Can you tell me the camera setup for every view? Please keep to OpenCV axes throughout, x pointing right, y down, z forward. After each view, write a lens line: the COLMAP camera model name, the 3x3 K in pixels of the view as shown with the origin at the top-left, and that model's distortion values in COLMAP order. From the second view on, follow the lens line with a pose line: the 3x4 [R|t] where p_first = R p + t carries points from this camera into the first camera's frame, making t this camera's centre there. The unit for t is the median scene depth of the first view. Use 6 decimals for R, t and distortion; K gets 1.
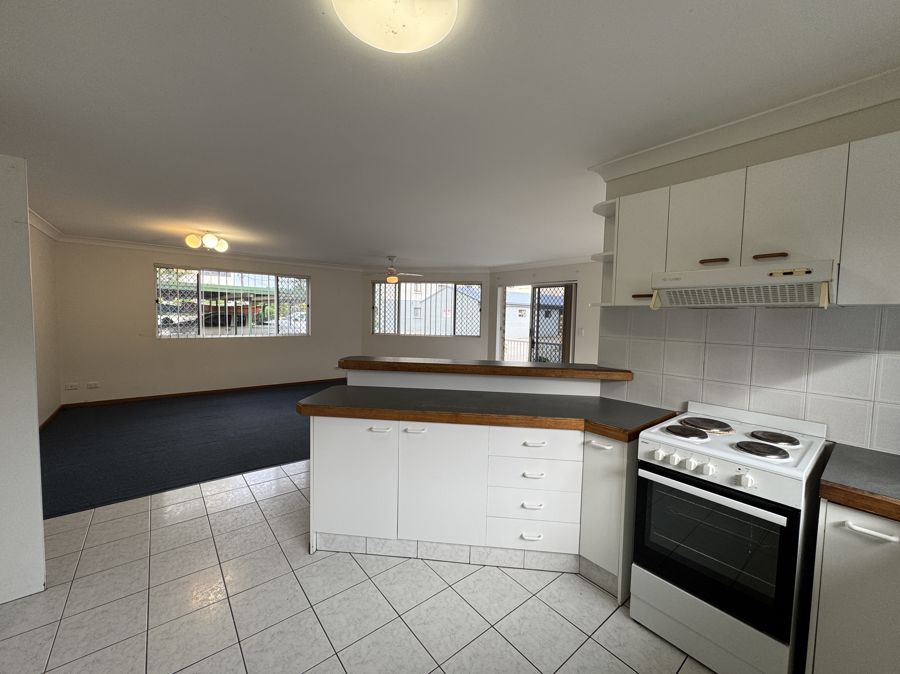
lens RADIAL K [[359.9, 0, 449.6], [0, 359.9, 335.3], [0, 0, 1]] dist [-0.001605, -0.000448]
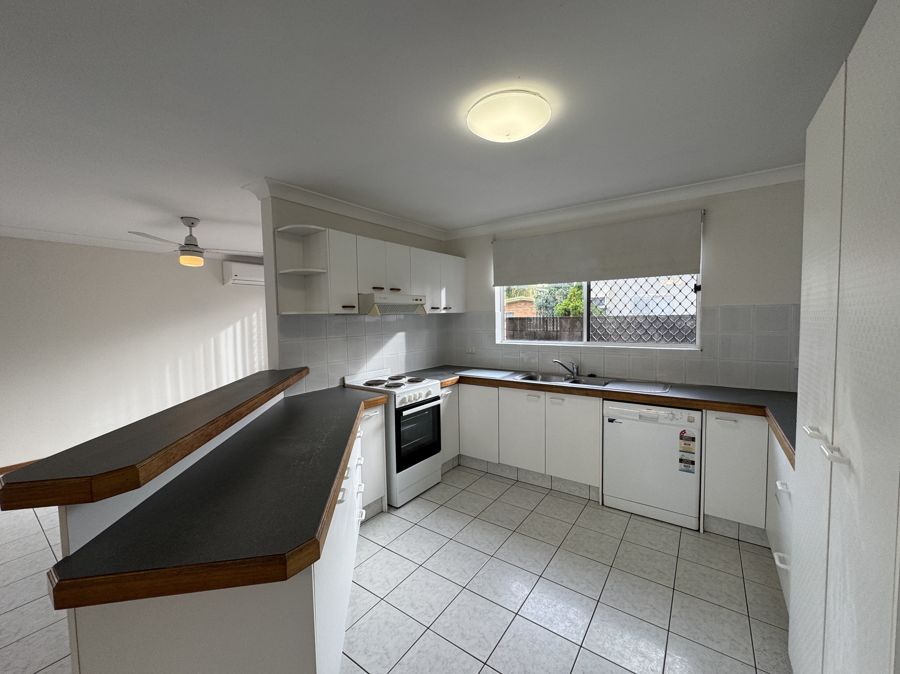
lens RADIAL K [[359.9, 0, 449.6], [0, 359.9, 335.3], [0, 0, 1]] dist [-0.001605, -0.000448]
pose [[-0.259674, -0.069547, 0.963189, -1.085279], [0.065162, 0.993868, 0.089329, -0.114883], [-0.963495, 0.085960, -0.253550, 1.153521]]
